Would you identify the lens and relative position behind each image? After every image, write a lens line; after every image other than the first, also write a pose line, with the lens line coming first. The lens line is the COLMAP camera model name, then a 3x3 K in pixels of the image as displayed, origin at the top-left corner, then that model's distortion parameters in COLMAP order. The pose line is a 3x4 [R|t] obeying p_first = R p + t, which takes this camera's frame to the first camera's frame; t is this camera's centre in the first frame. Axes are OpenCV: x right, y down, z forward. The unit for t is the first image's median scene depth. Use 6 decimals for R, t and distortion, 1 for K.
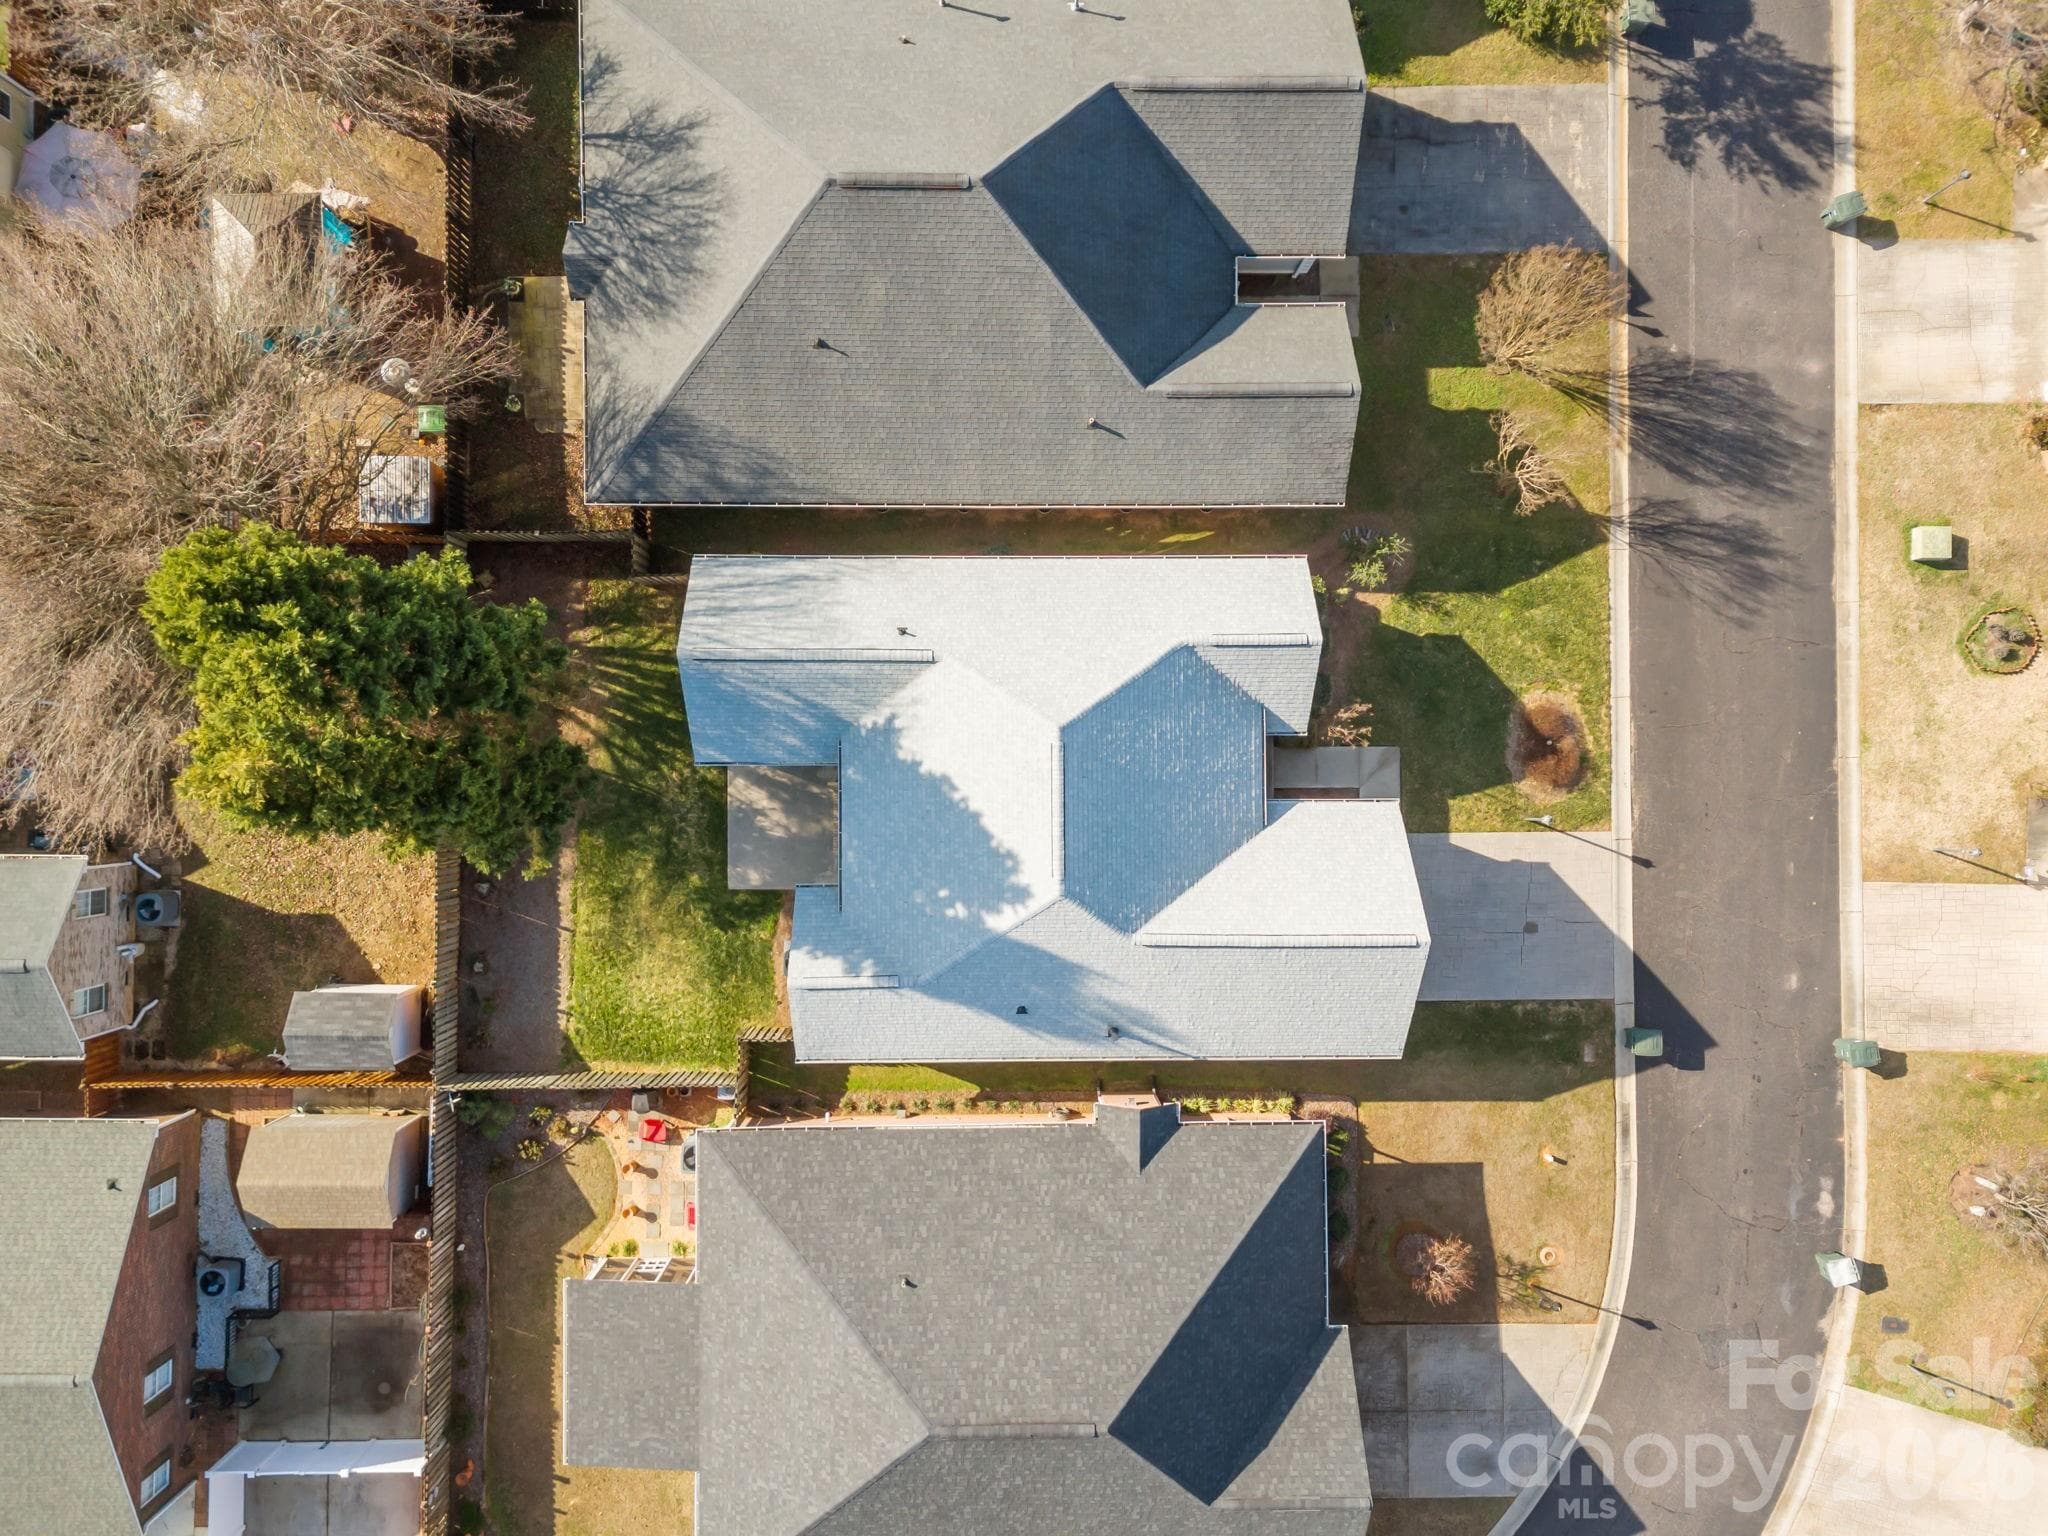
lens RADIAL K [[1493.0, 0, 1033.4], [0, 1493.0, 764.4], [0, 0, 1]] dist [0.105522, -0.112719]
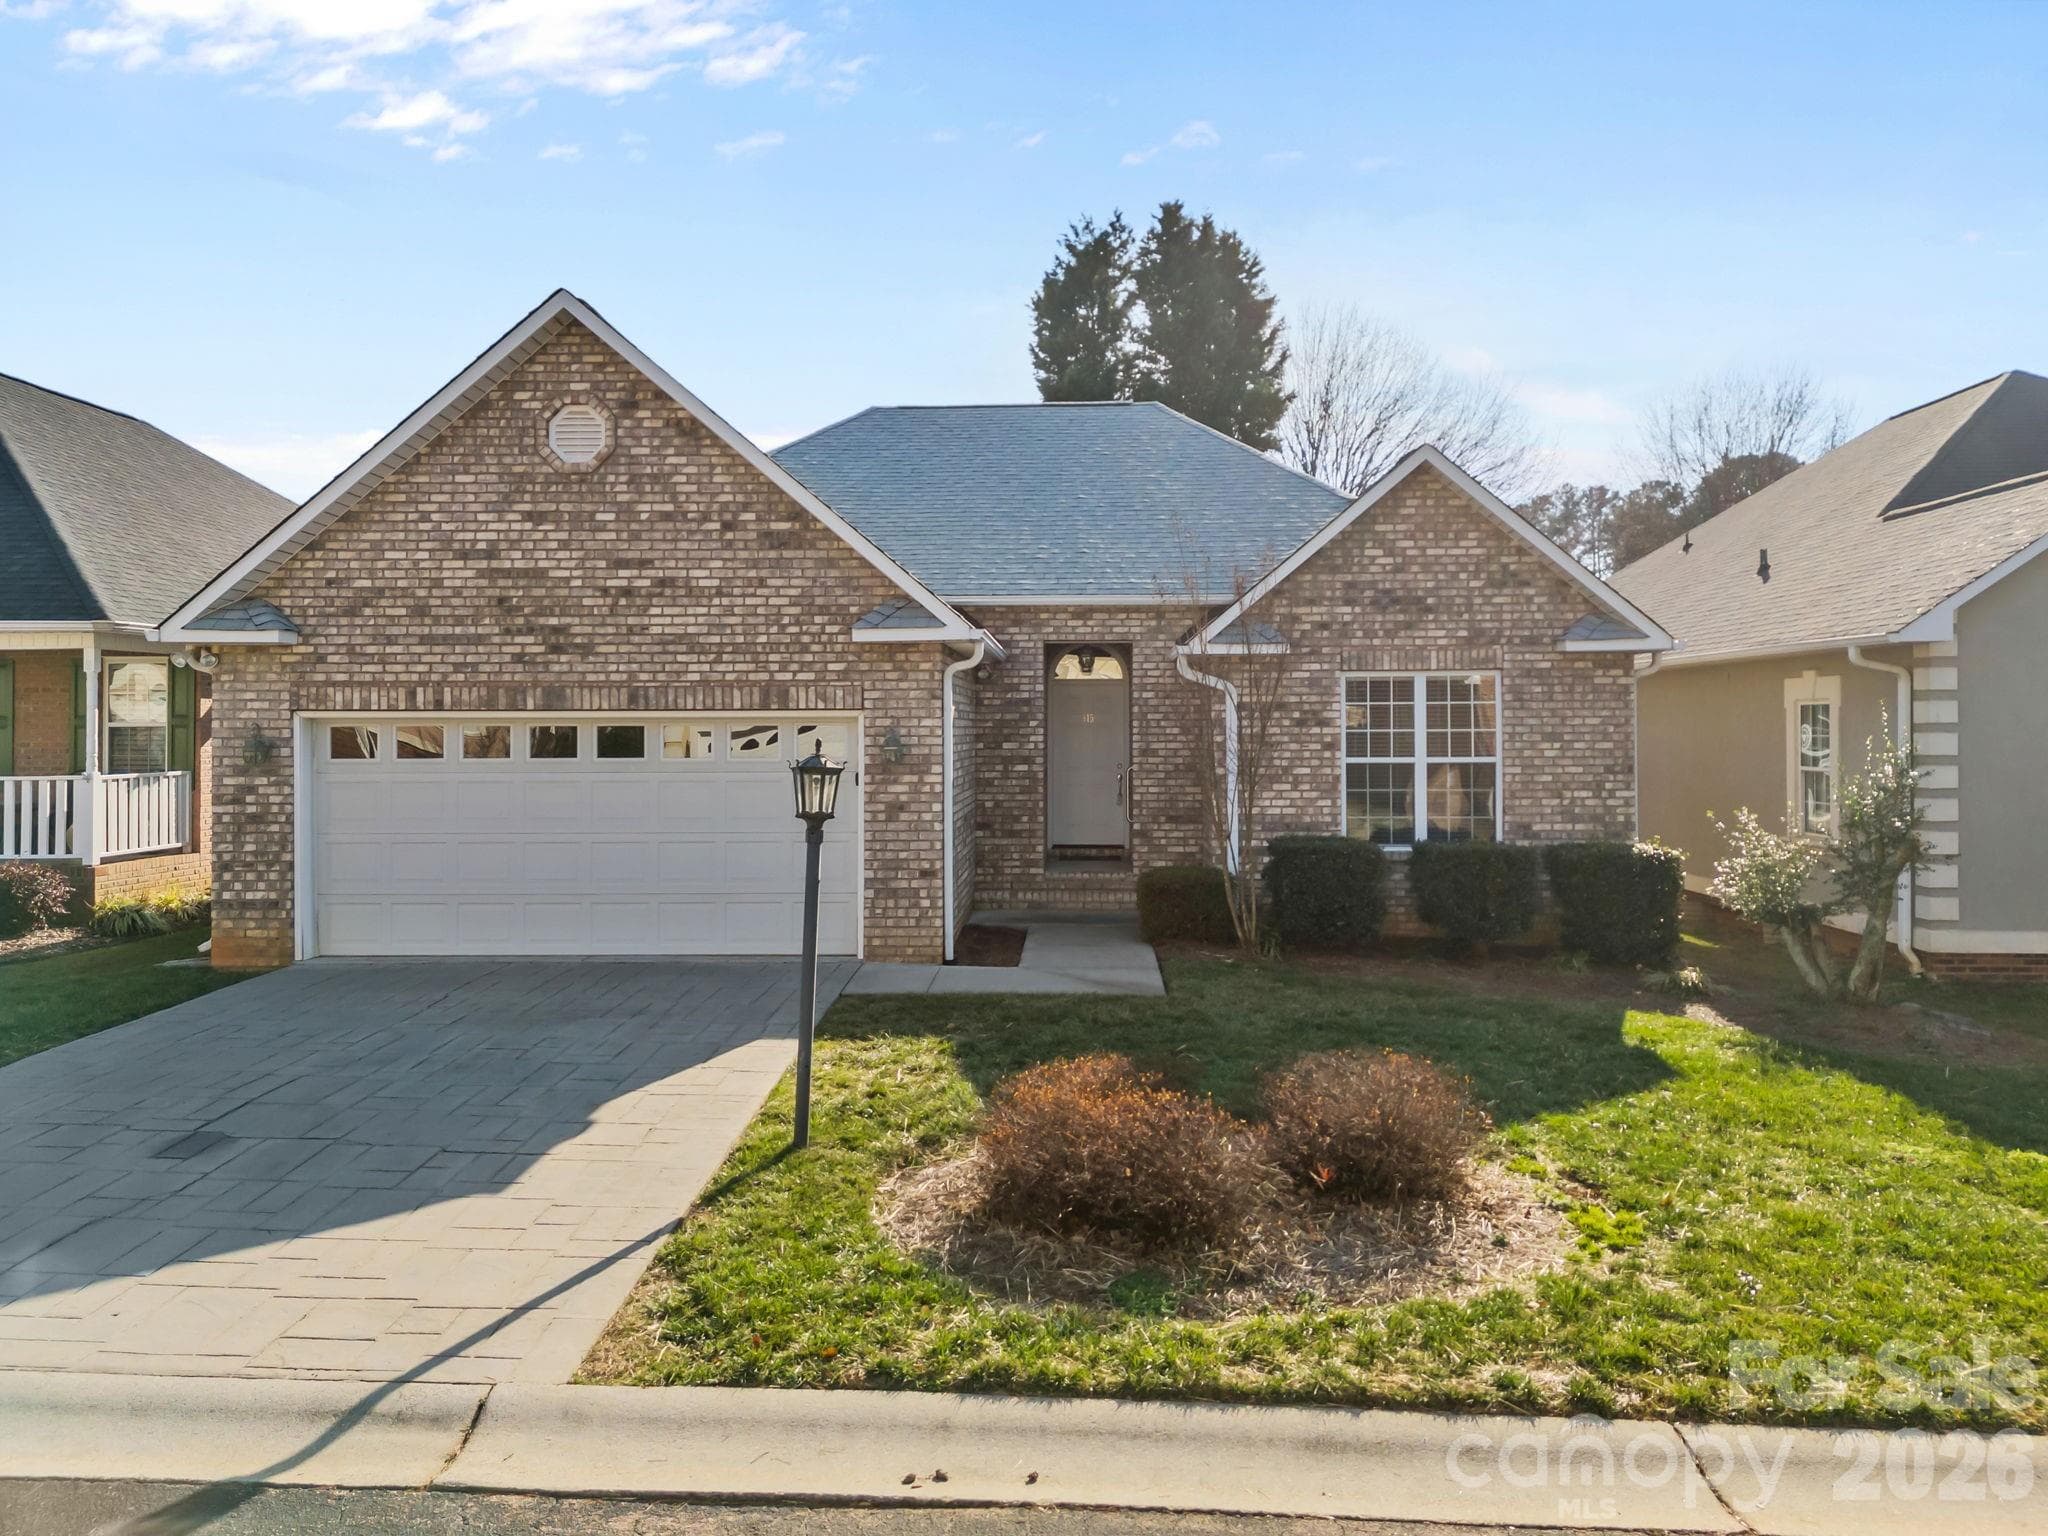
lens RADIAL K [[1493.0, 0, 1033.4], [0, 1493.0, 764.4], [0, 0, 1]] dist [0.105522, -0.112719]
pose [[-0.040285, 0.001875, -0.999186, 0.514388], [-0.999188, -0.000019, 0.040285, 0.001128], [0.000056, 0.999998, 0.001874, 0.965631]]
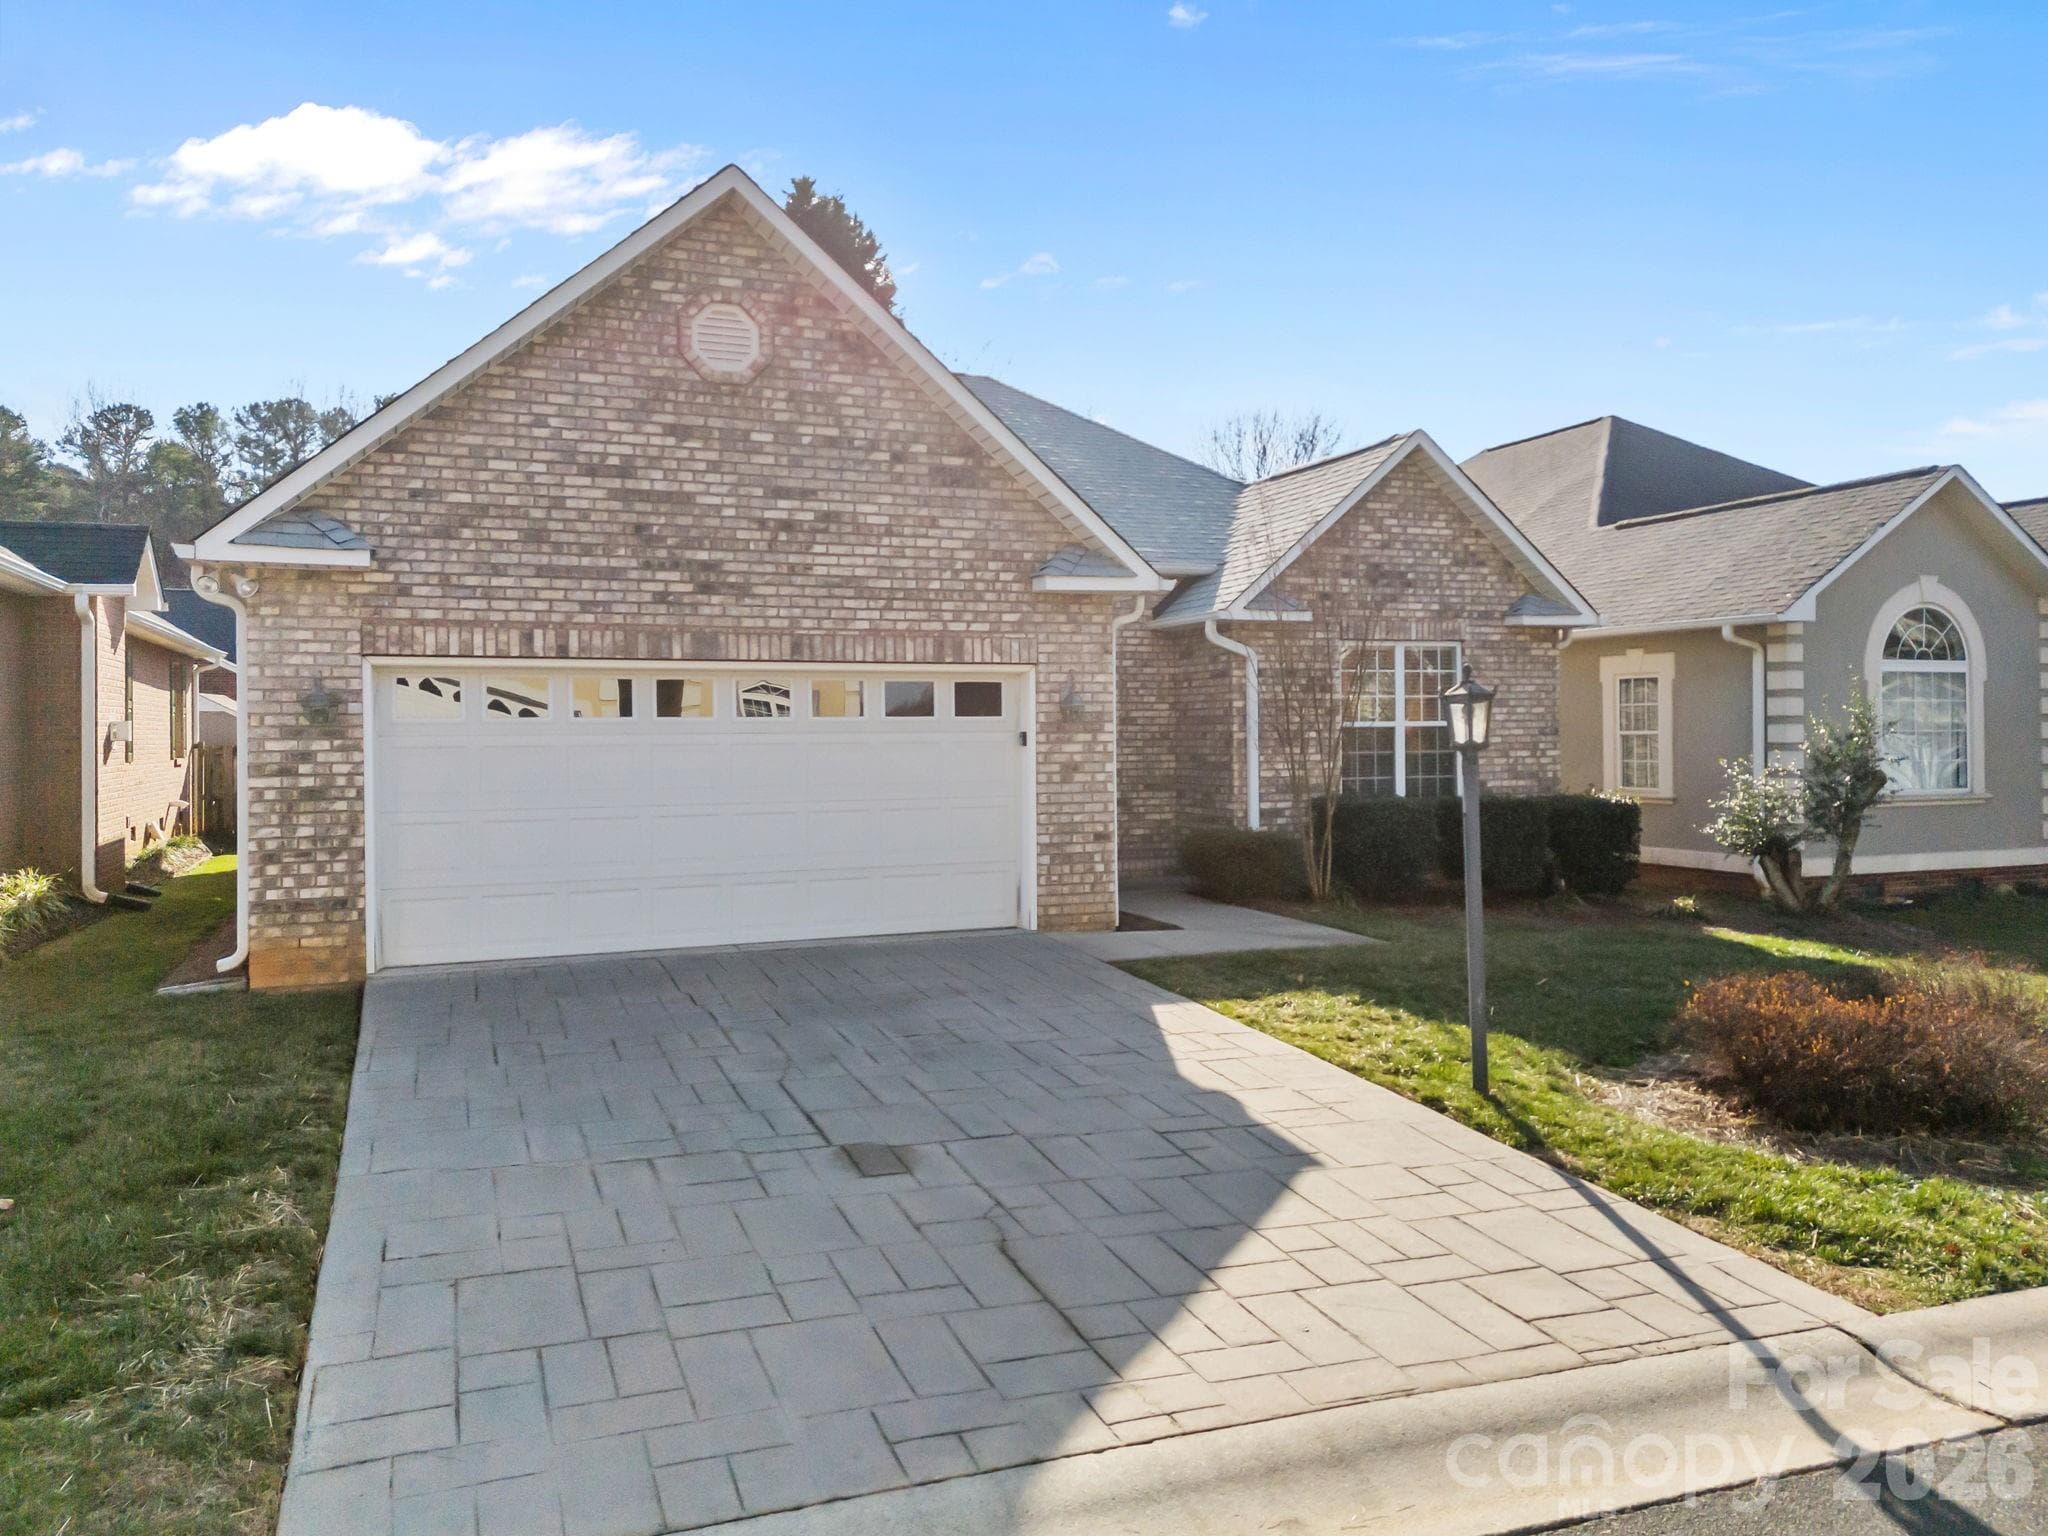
lens RADIAL K [[1493.0, 0, 1033.4], [0, 1493.0, 764.4], [0, 0, 1]] dist [0.105522, -0.112719]
pose [[0.369258, -0.002340, -0.929324, 0.476749], [-0.929232, 0.013354, -0.369255, 0.149164], [0.013274, 0.999908, 0.002757, 0.973130]]
